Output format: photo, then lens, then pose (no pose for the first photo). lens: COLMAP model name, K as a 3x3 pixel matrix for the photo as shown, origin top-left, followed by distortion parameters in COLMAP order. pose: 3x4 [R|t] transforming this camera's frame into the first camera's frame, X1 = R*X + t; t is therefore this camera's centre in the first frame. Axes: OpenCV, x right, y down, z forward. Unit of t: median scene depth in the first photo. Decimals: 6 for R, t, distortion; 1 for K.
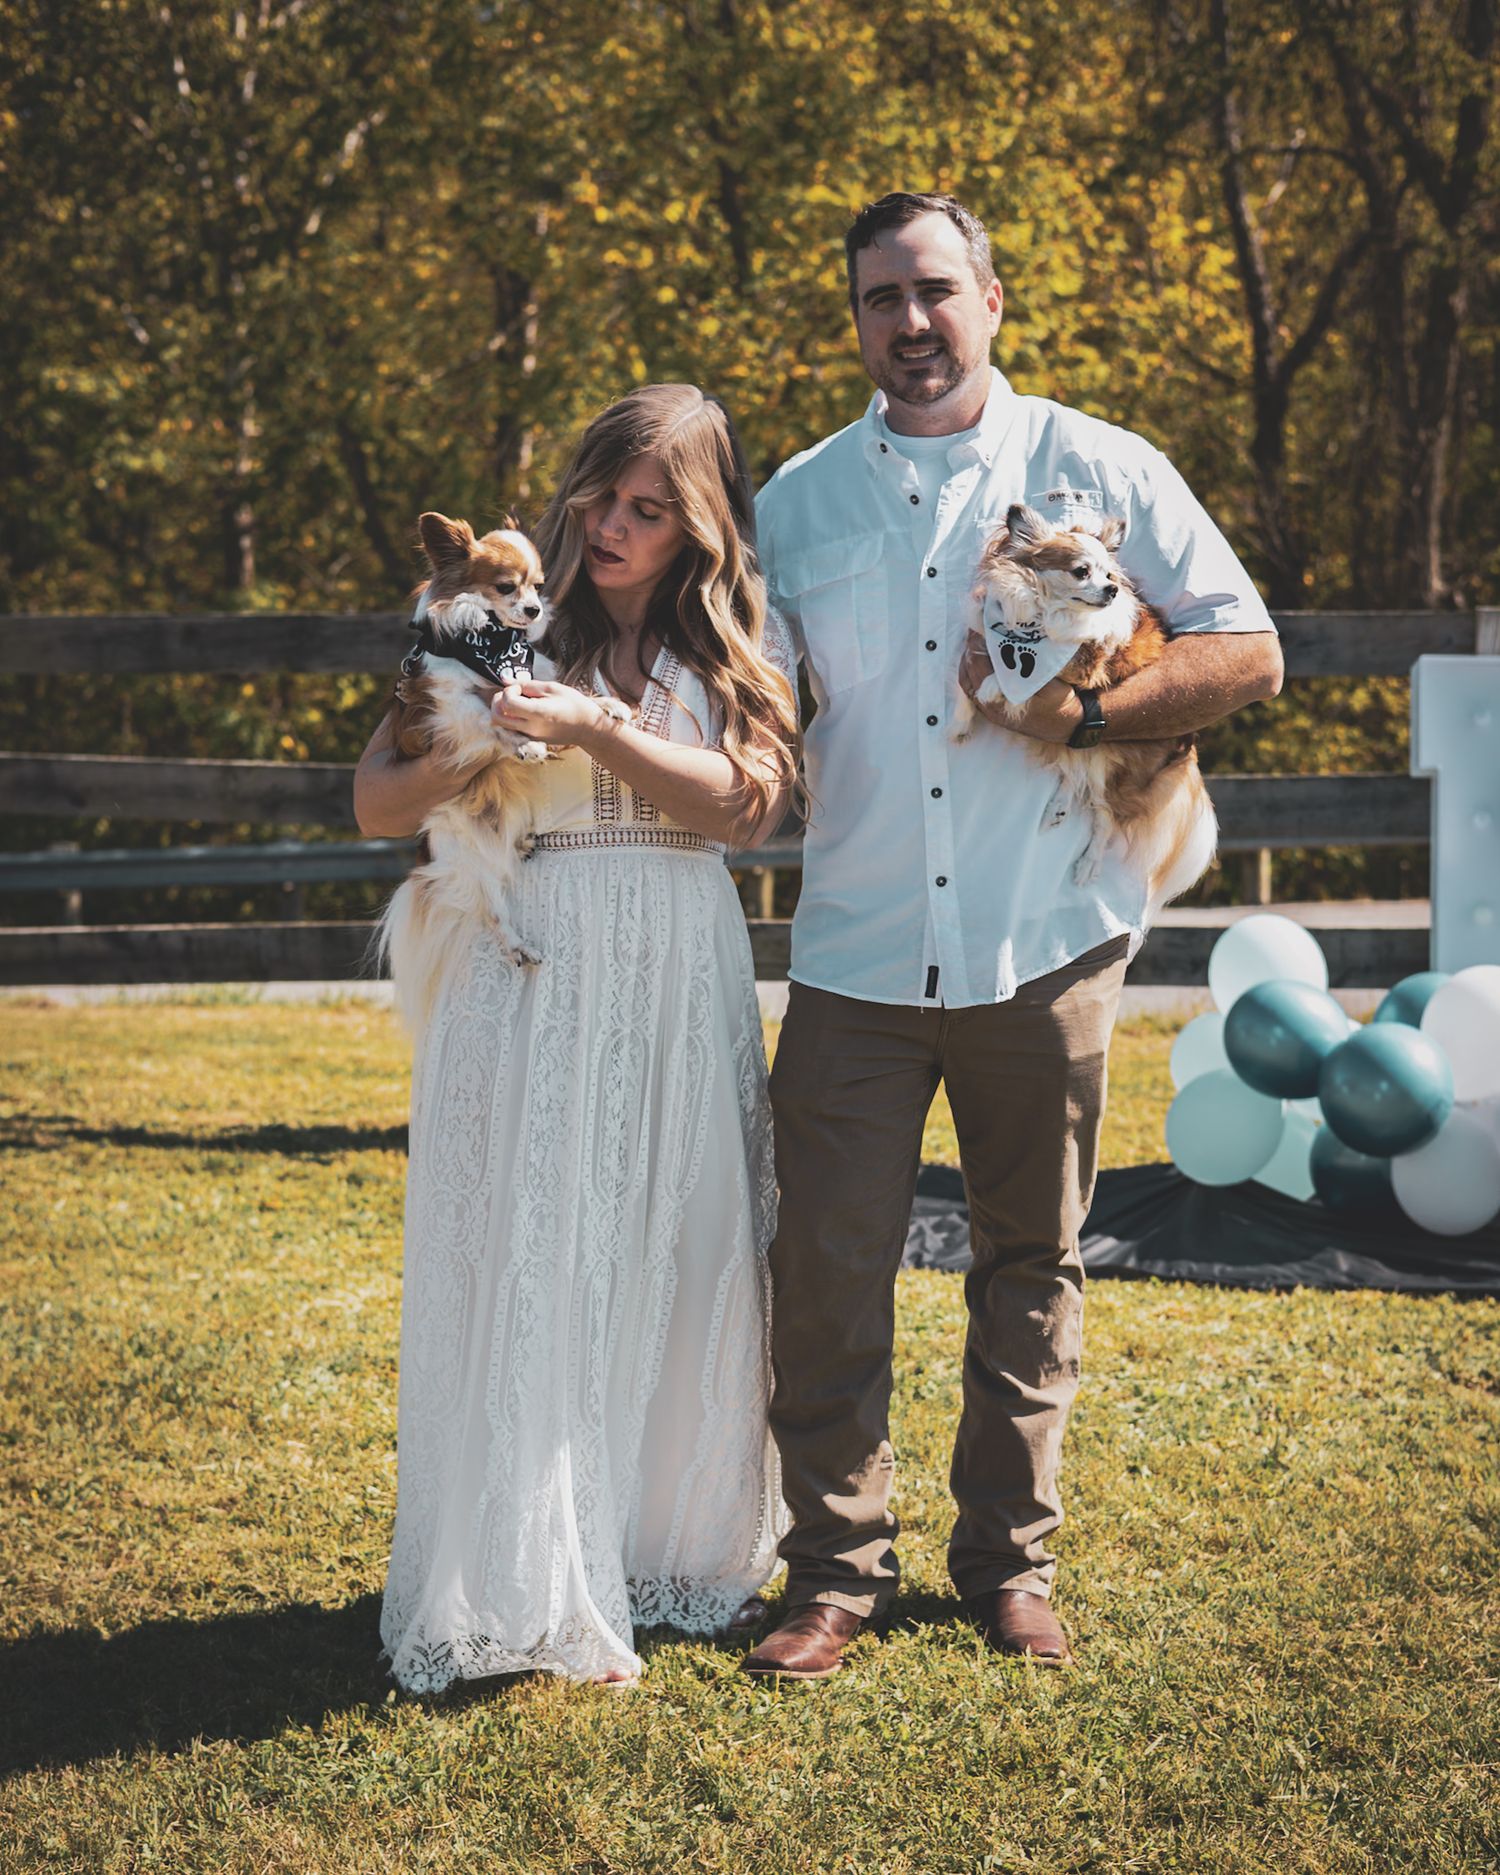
lens RADIAL K [[3487.2, 0, 765.6], [0, 3487.2, 862.4], [0, 0, 1]] dist [0.041440, 0.000000]
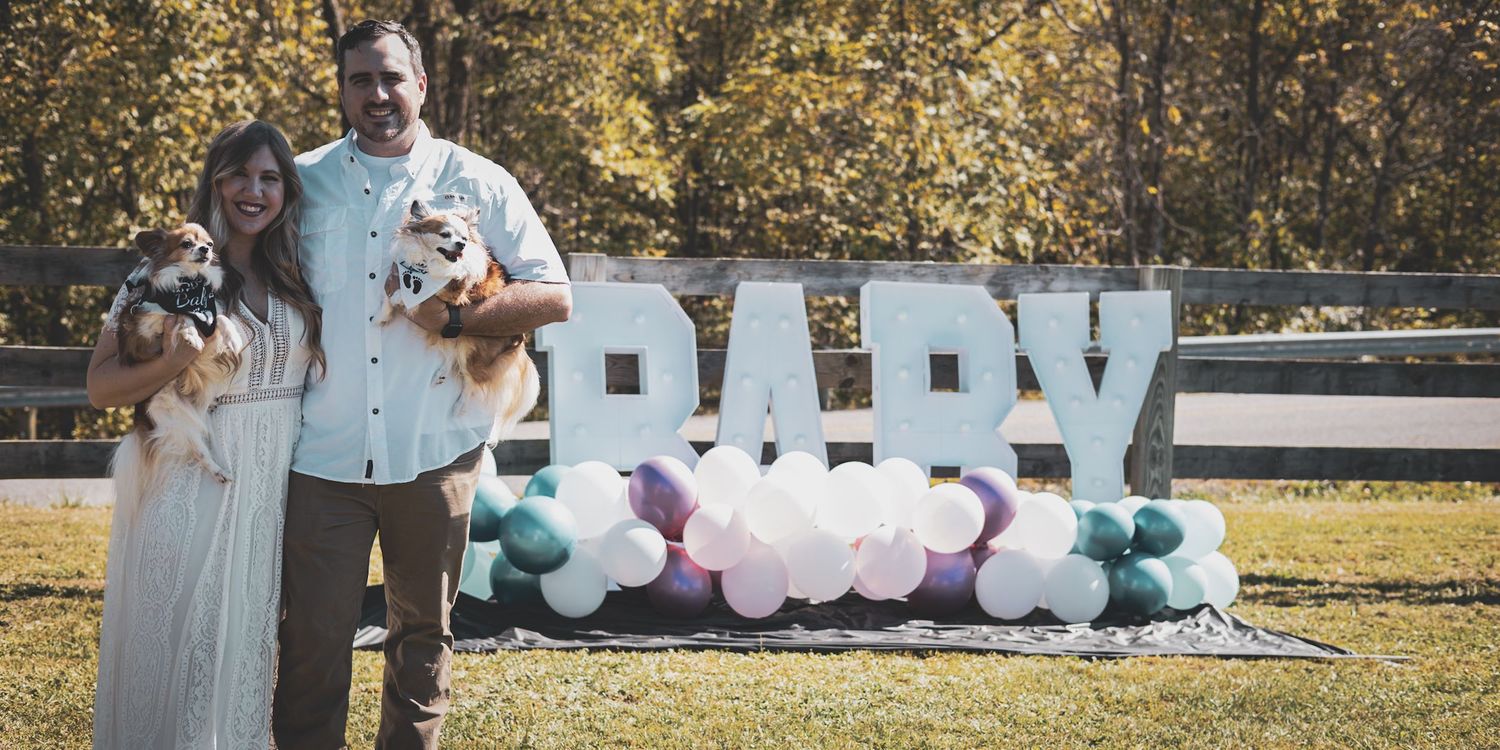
lens RADIAL K [[2206.5, 0, 744.2], [0, 2206.5, 378.1], [0, 0, 1]] dist [0.025650, 0.000000]
pose [[0.938588, -0.002226, 0.345034, -0.152885], [0.005406, 0.999951, -0.008257, -0.003400], [-0.344998, 0.009615, 0.938554, -0.089248]]
